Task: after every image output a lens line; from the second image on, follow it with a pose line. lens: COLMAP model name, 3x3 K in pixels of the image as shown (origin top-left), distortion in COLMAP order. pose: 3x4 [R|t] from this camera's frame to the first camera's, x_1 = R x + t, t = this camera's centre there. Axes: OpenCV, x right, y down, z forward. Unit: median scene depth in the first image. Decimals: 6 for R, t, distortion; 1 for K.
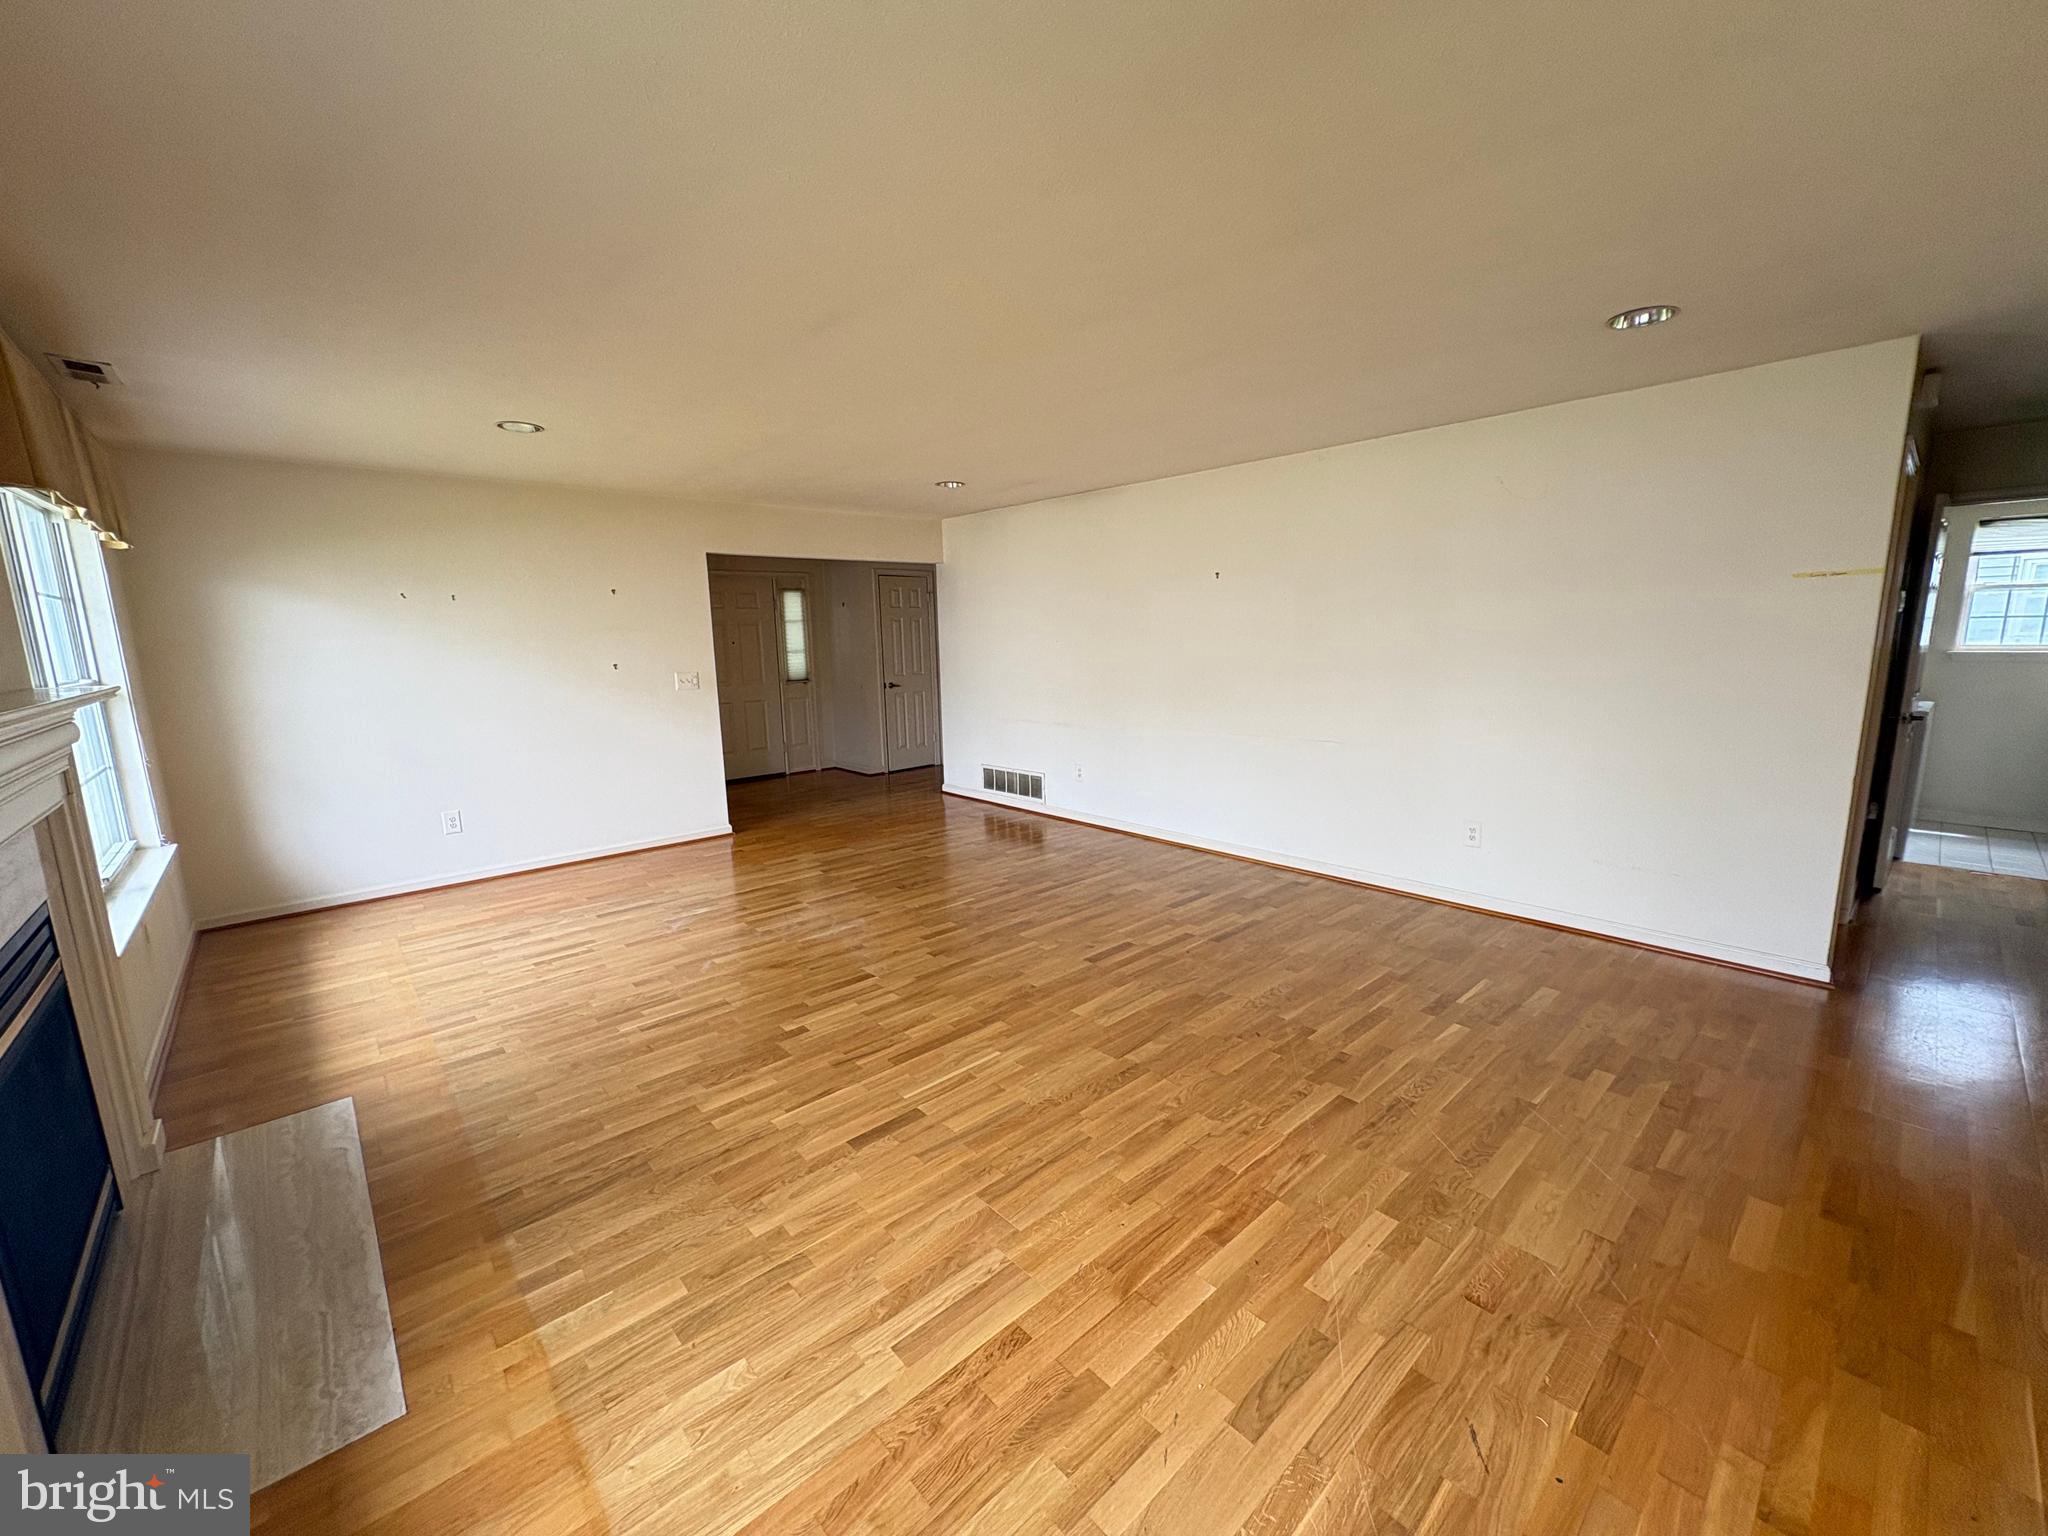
lens RADIAL K [[812.4, 0, 1019.6], [0, 812.4, 772.6], [0, 0, 1]] dist [-0.001765, -0.000252]
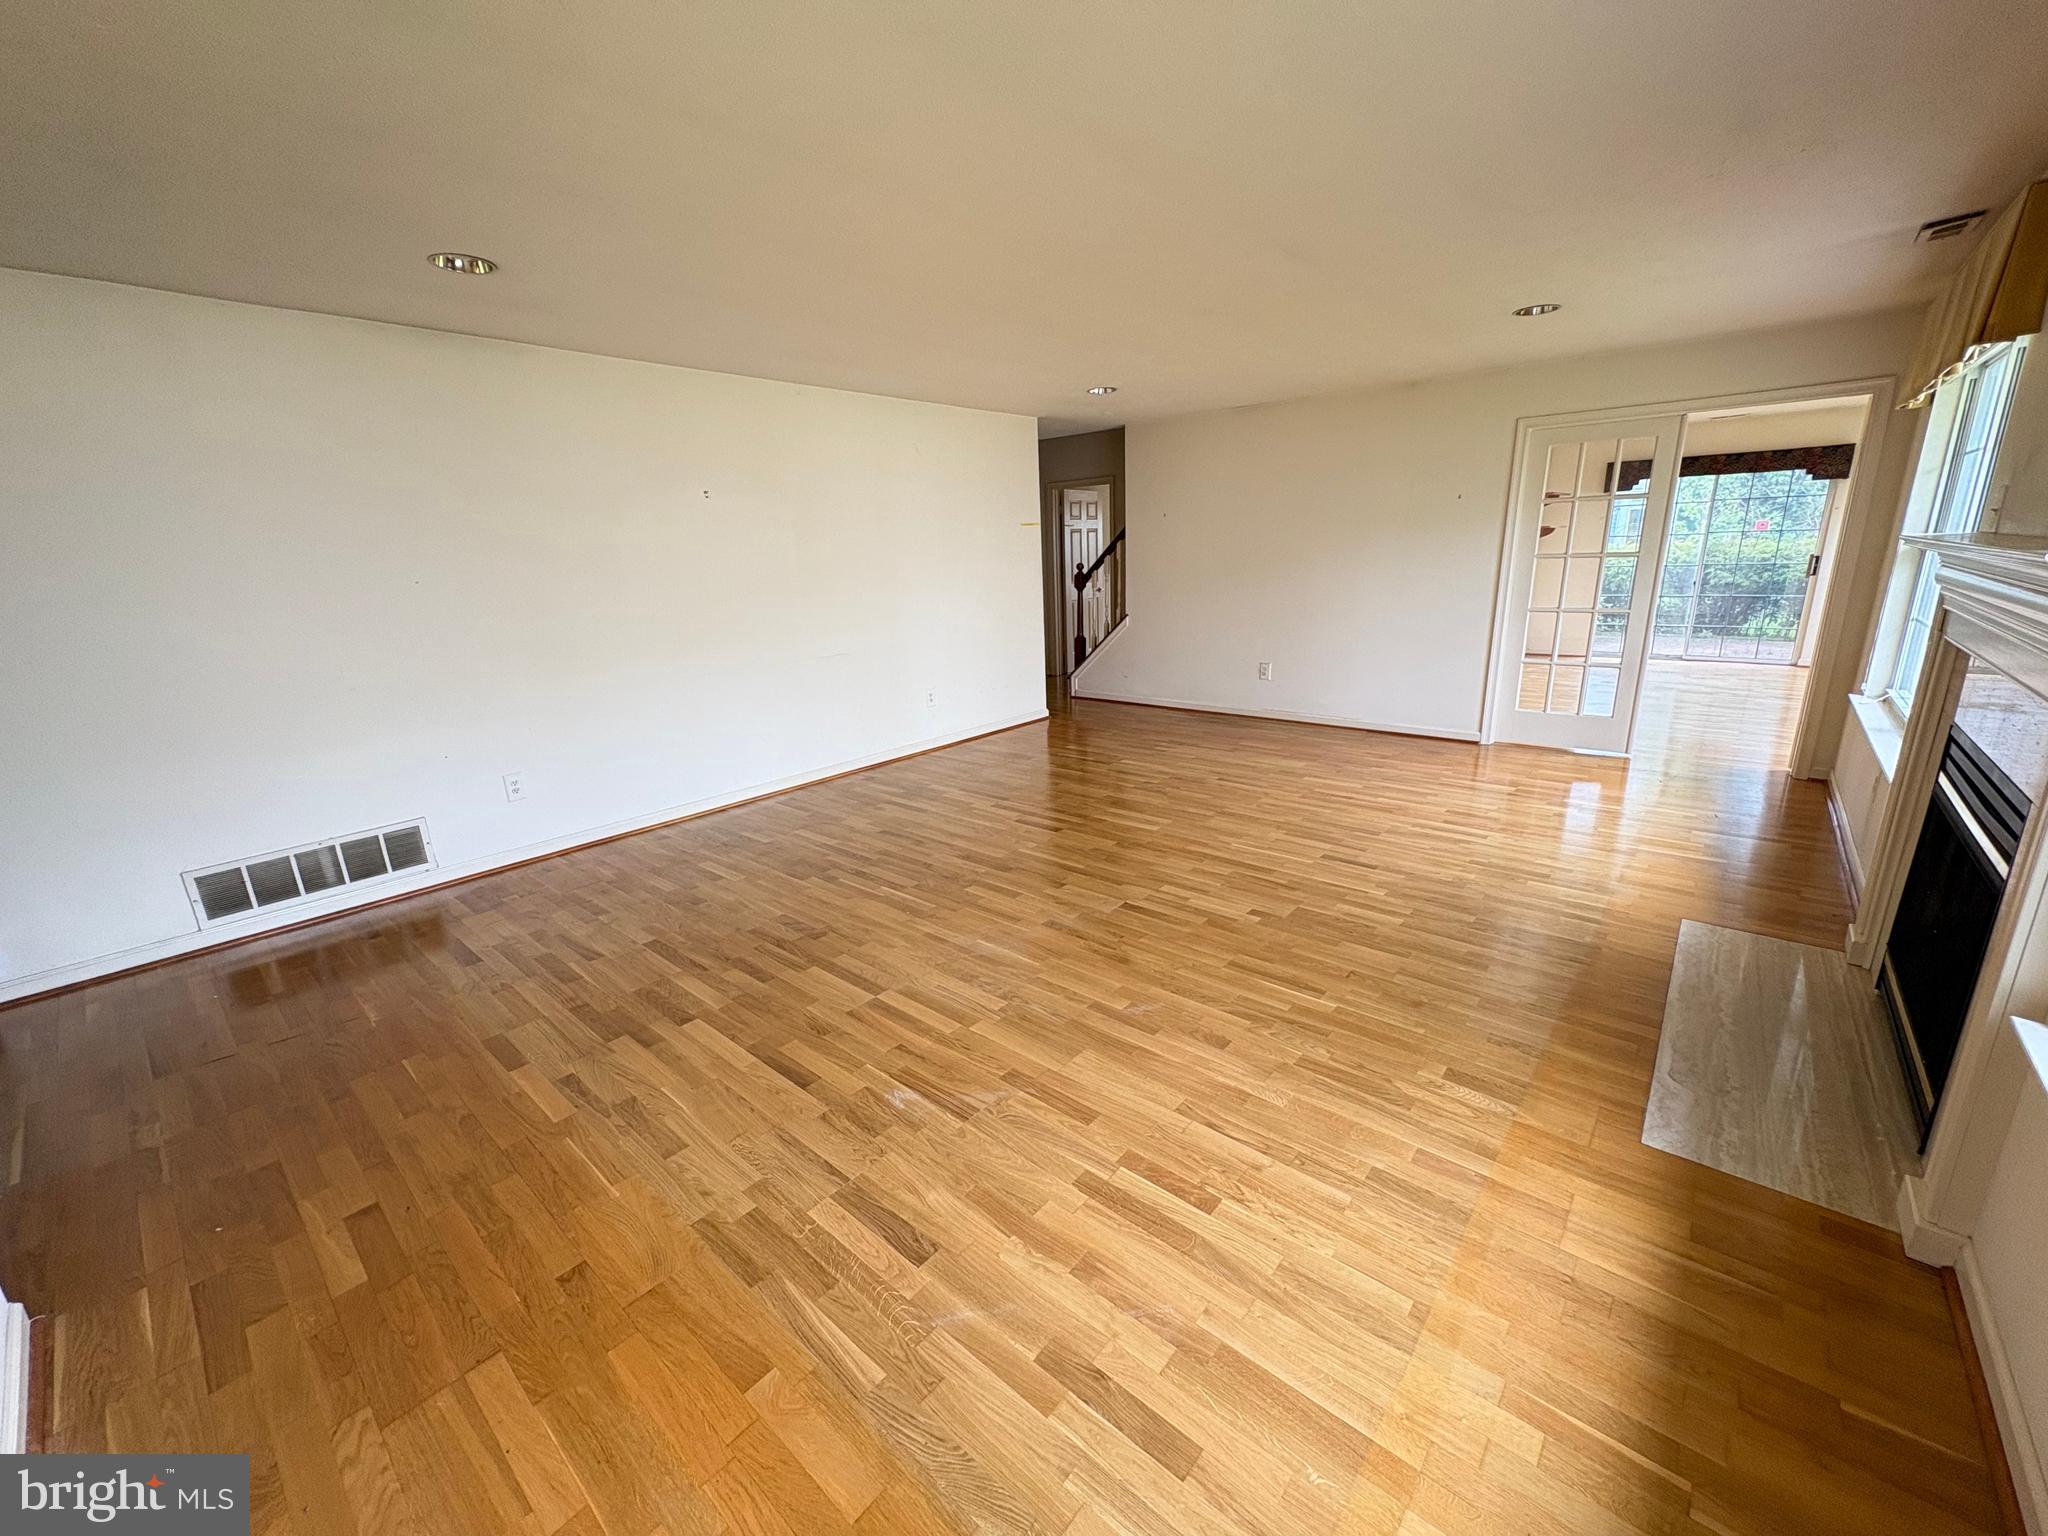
lens RADIAL K [[812.4, 0, 1019.6], [0, 812.4, 772.6], [0, 0, 1]] dist [-0.001765, -0.000252]
pose [[-0.121248, -0.238614, 0.963516, -0.895739], [0.208394, 0.942925, 0.259738, -0.142854], [-0.970500, 0.232283, -0.064602, 0.983388]]
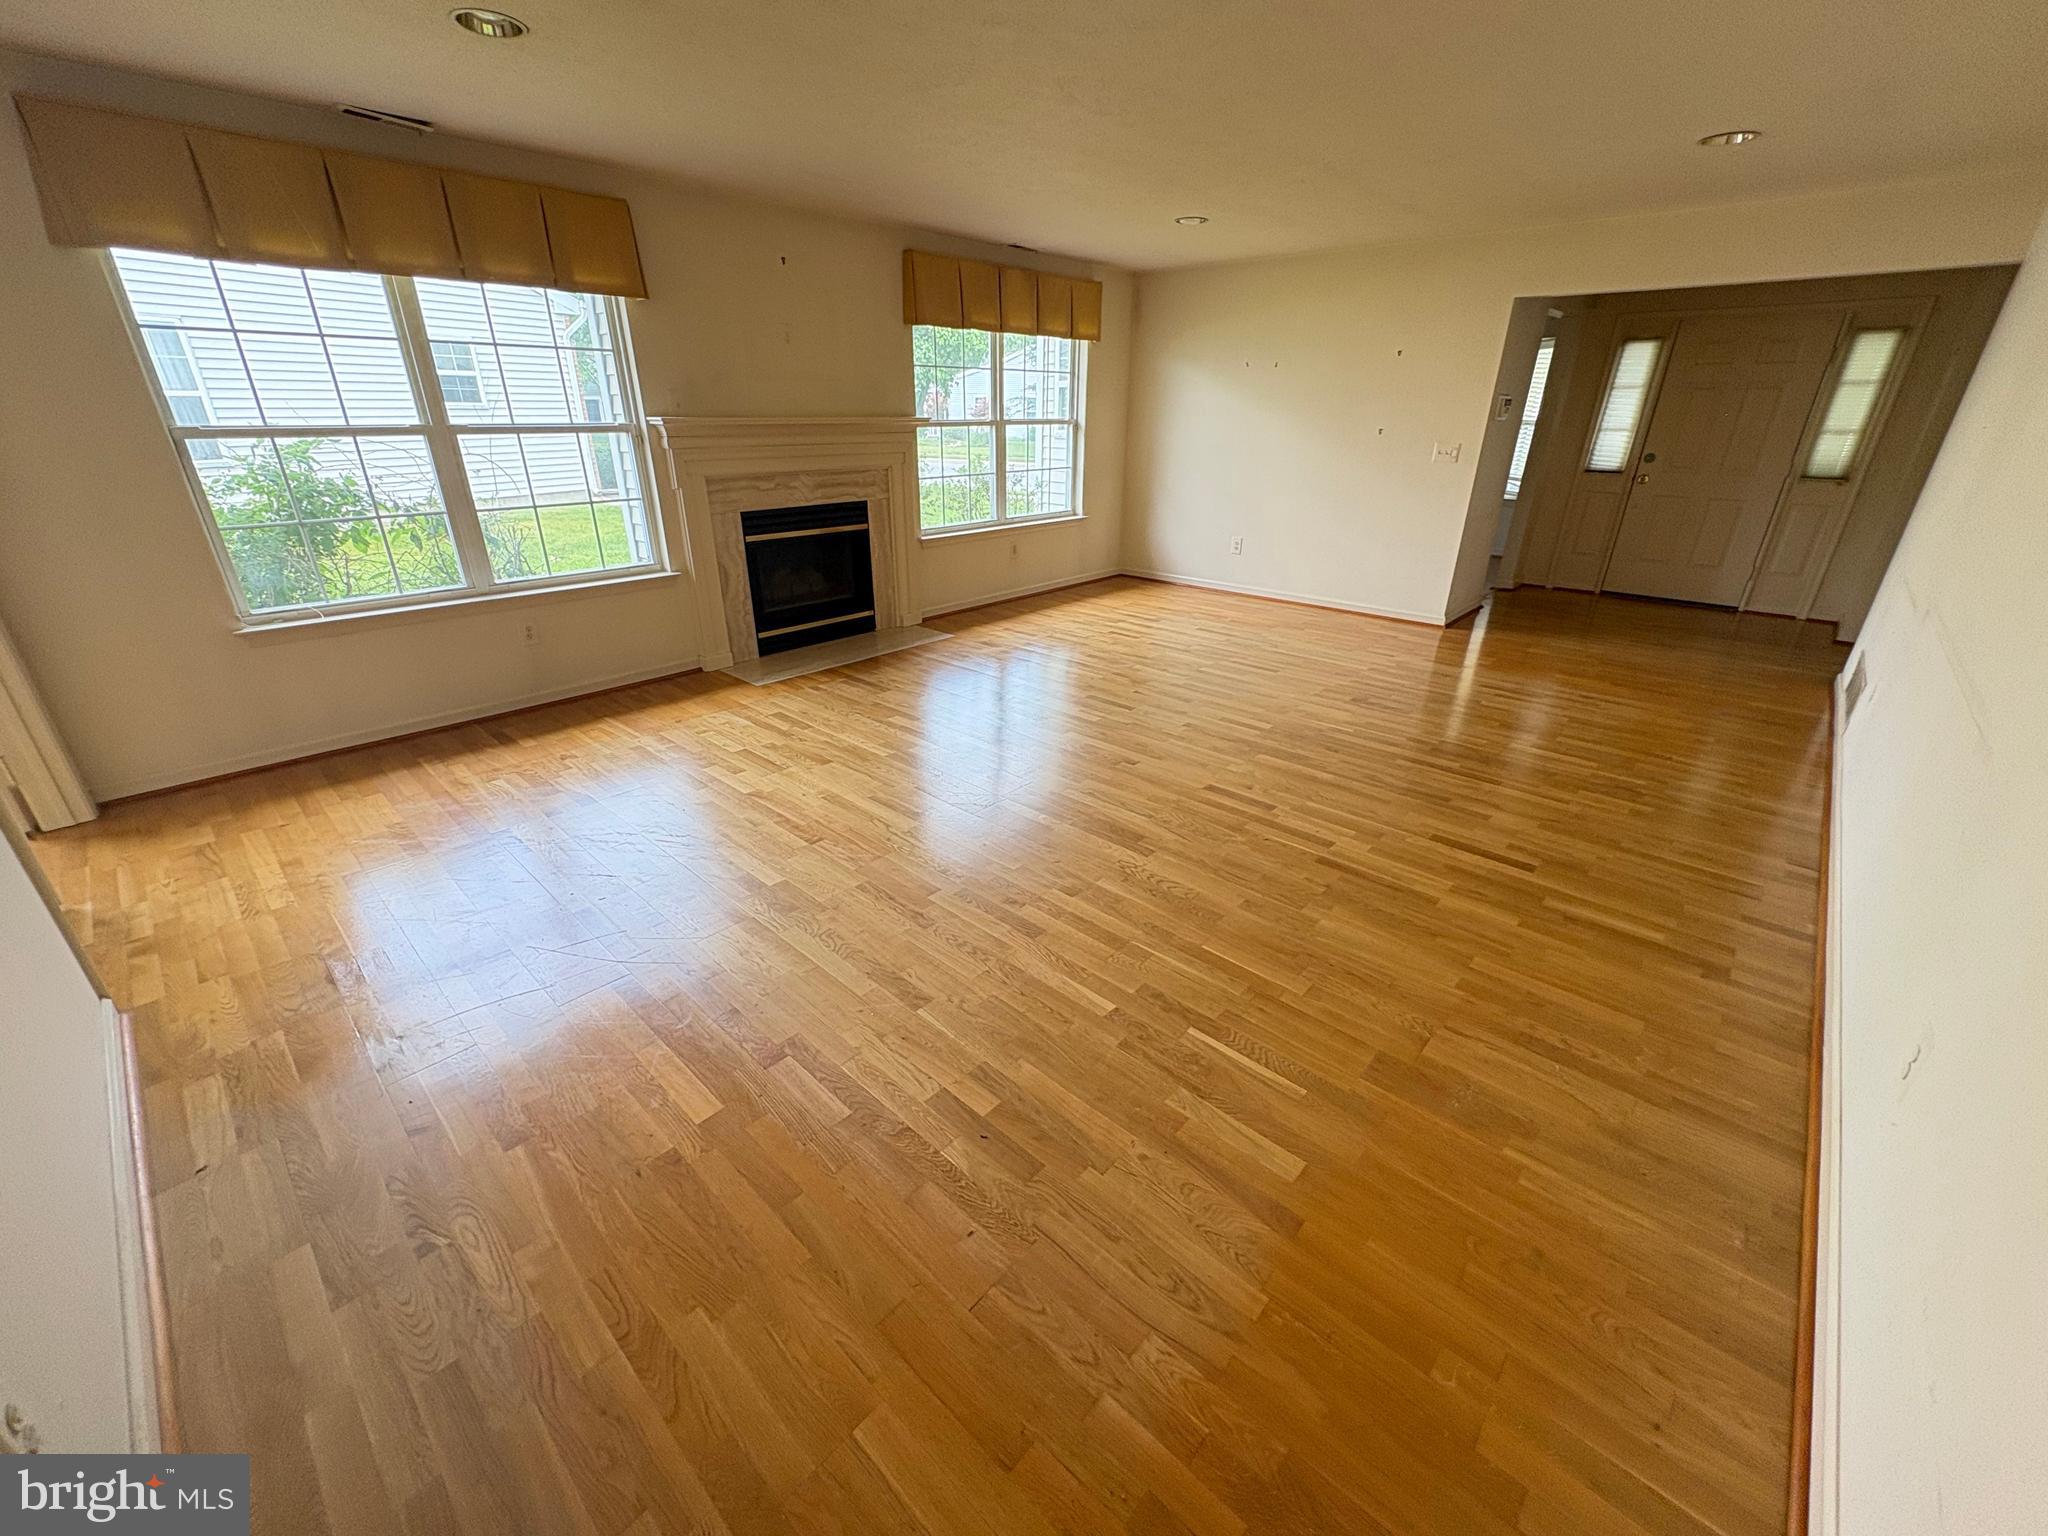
lens RADIAL K [[812.4, 0, 1019.6], [0, 812.4, 772.6], [0, 0, 1]] dist [-0.001765, -0.000252]
pose [[0.089865, 0.428423, -0.899098, 0.787858], [-0.176683, 0.895290, 0.408949, -0.108489], [0.980157, 0.122105, 0.156151, 0.569945]]
